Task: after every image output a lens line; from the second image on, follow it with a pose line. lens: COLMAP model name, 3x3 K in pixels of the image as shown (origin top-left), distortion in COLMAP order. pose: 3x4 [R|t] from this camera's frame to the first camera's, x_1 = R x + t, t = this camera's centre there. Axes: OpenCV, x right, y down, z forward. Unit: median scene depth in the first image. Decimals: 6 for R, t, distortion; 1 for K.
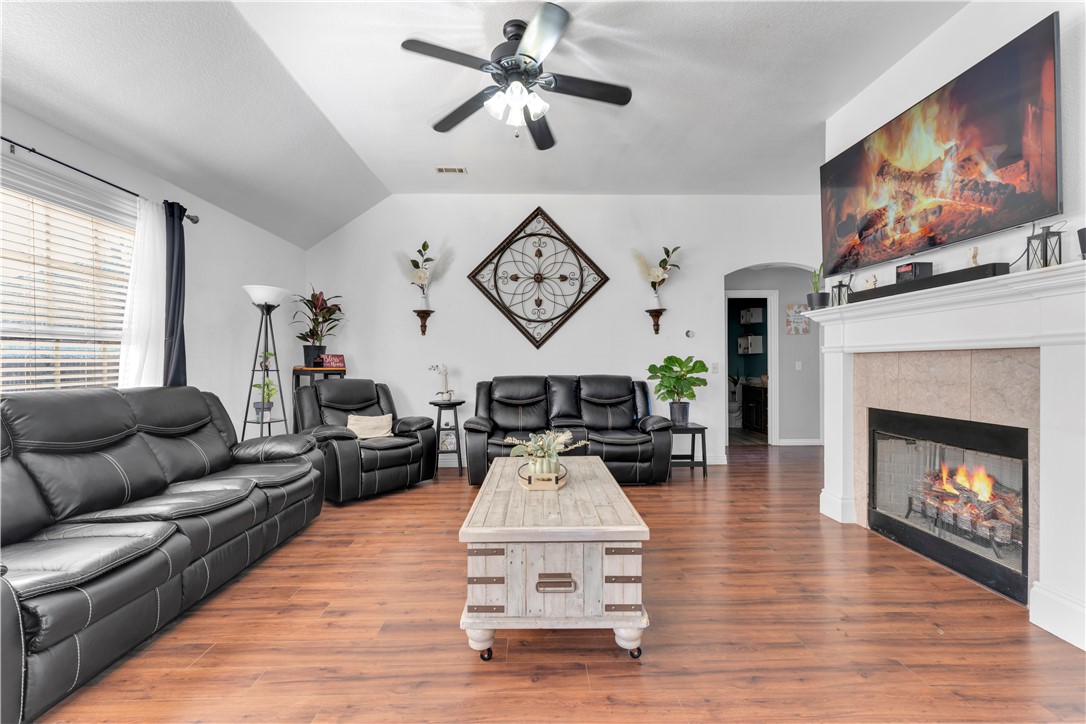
lens RADIAL K [[441.8, 0, 543.0], [0, 441.8, 362.0], [0, 0, 1]] dist [0.002941, 0.000192]
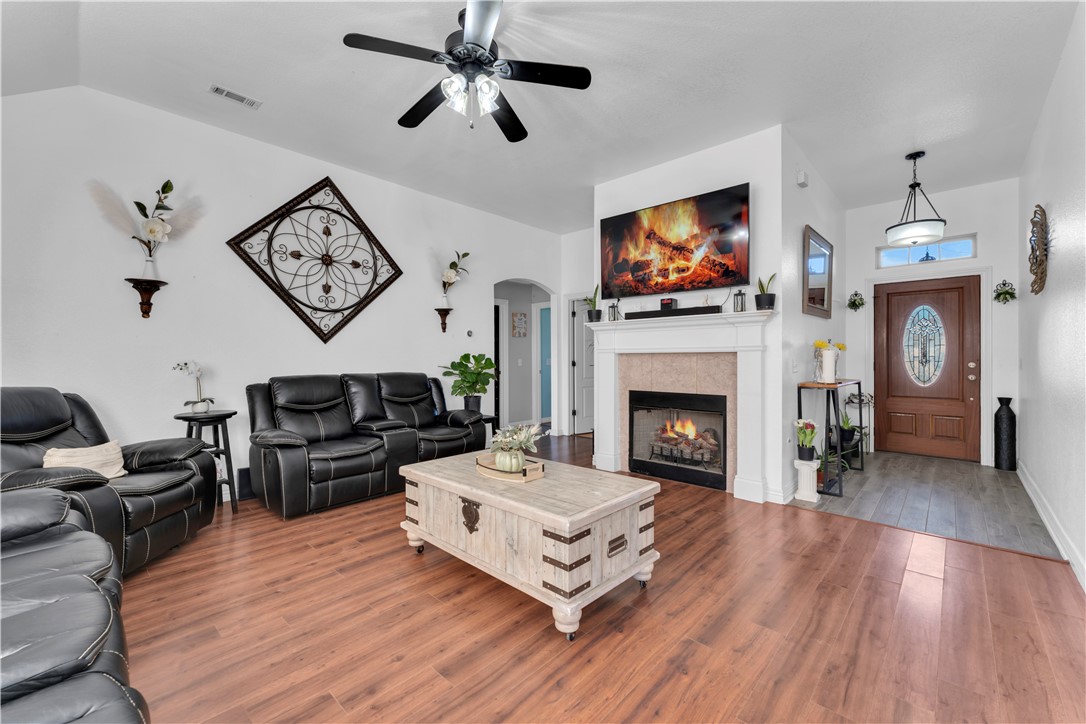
lens RADIAL K [[442.5, 0, 542.2], [0, 442.5, 356.3], [0, 0, 1]] dist [0.001100, -0.000009]
pose [[0.695830, 0.008021, 0.718162, -0.352232], [-0.003591, 0.999964, -0.007688, 0.000673], [-0.718198, 0.002771, 0.695834, 0.115386]]
